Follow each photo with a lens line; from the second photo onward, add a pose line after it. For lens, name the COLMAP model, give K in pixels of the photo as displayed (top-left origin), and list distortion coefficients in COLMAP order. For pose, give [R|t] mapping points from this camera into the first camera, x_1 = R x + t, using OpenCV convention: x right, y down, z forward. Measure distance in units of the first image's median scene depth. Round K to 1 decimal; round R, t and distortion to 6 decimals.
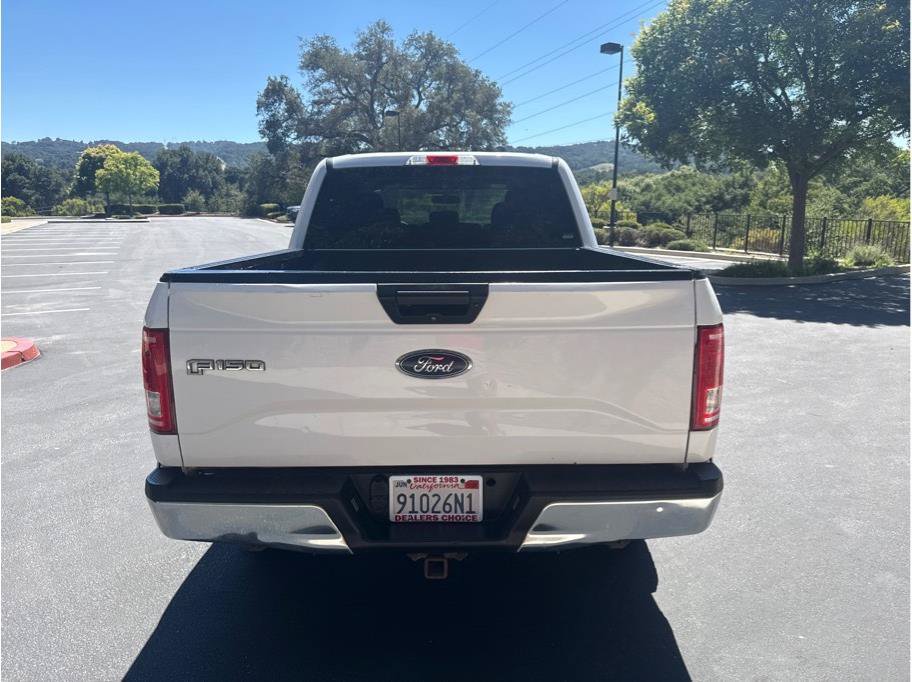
lens RADIAL K [[642.7, 0, 458.2], [0, 642.7, 339.7], [0, 0, 1]] dist [0.046150, -0.059477]
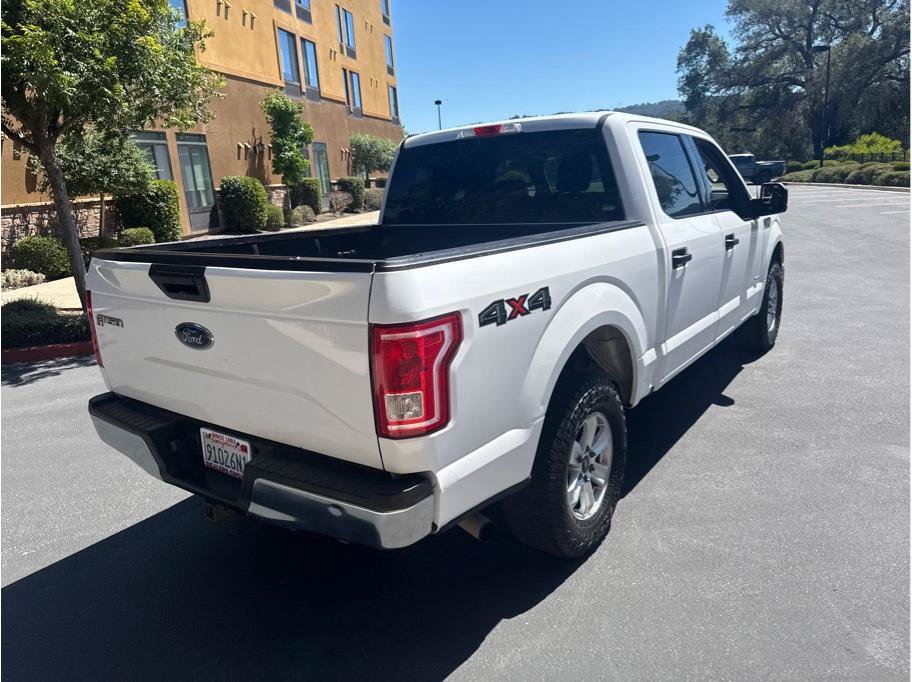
lens RADIAL K [[642.7, 0, 474.7], [0, 642.7, 336.2], [0, 0, 1]] dist [0.046150, -0.059477]
pose [[0.804823, 0.100792, -0.584894, 0.552736], [-0.068457, 0.994662, 0.077208, -0.044864], [0.589554, -0.022099, 0.807426, 0.197779]]
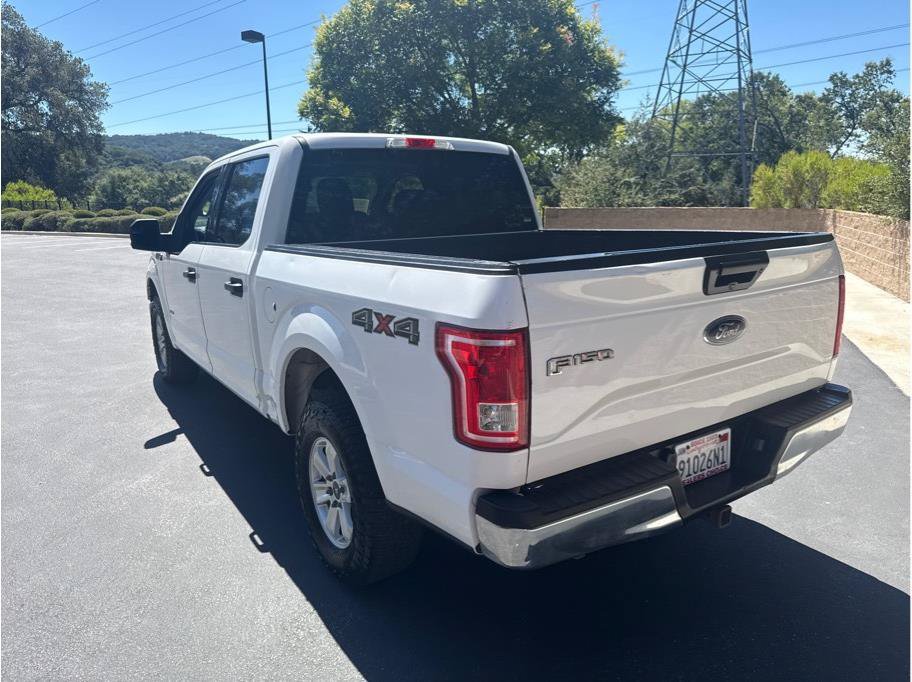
lens RADIAL K [[642.7, 0, 453.5], [0, 642.7, 340.2], [0, 0, 1]] dist [0.046150, -0.059477]
pose [[0.829984, -0.131742, 0.542006, -0.538313], [0.126980, 0.990820, 0.046386, -0.028447], [-0.543142, 0.030324, 0.839093, 0.182249]]
